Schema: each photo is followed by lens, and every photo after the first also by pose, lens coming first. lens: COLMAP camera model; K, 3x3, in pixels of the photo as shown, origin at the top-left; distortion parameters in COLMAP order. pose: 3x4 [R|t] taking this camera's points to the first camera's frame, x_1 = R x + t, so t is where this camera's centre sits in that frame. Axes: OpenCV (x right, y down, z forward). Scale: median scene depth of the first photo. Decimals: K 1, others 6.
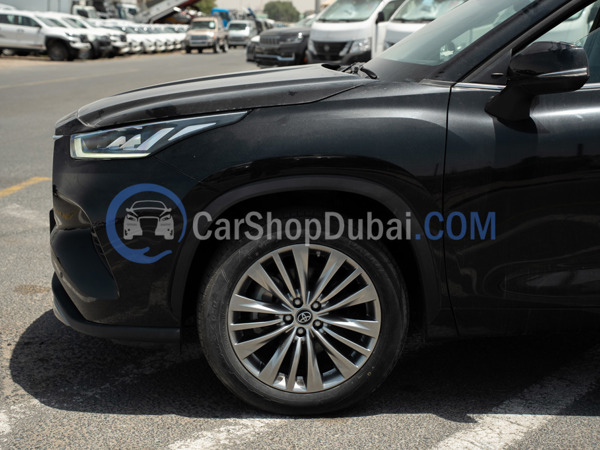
lens RADIAL K [[890.2, 0, 296.7], [0, 890.2, 218.2], [0, 0, 1]] dist [0.230858, 0.000000]
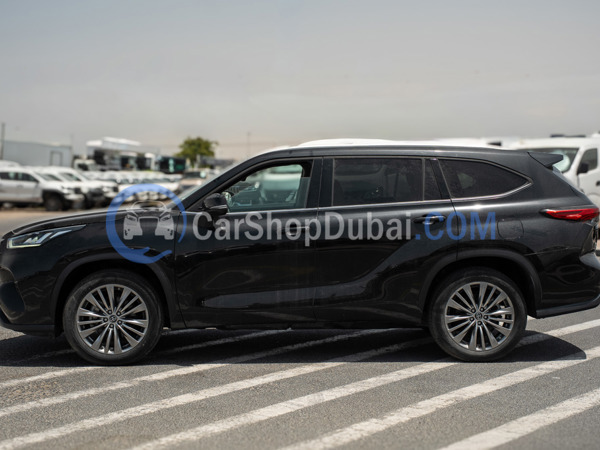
lens RADIAL K [[904.5, 0, 302.7], [0, 904.5, 227.4], [0, 0, 1]] dist [0.136937, 0.000000]
pose [[0.999862, -0.014854, 0.007392, 0.450818], [0.015796, 0.988523, -0.150241, 0.228186], [-0.005075, 0.150337, 0.988622, -1.209491]]
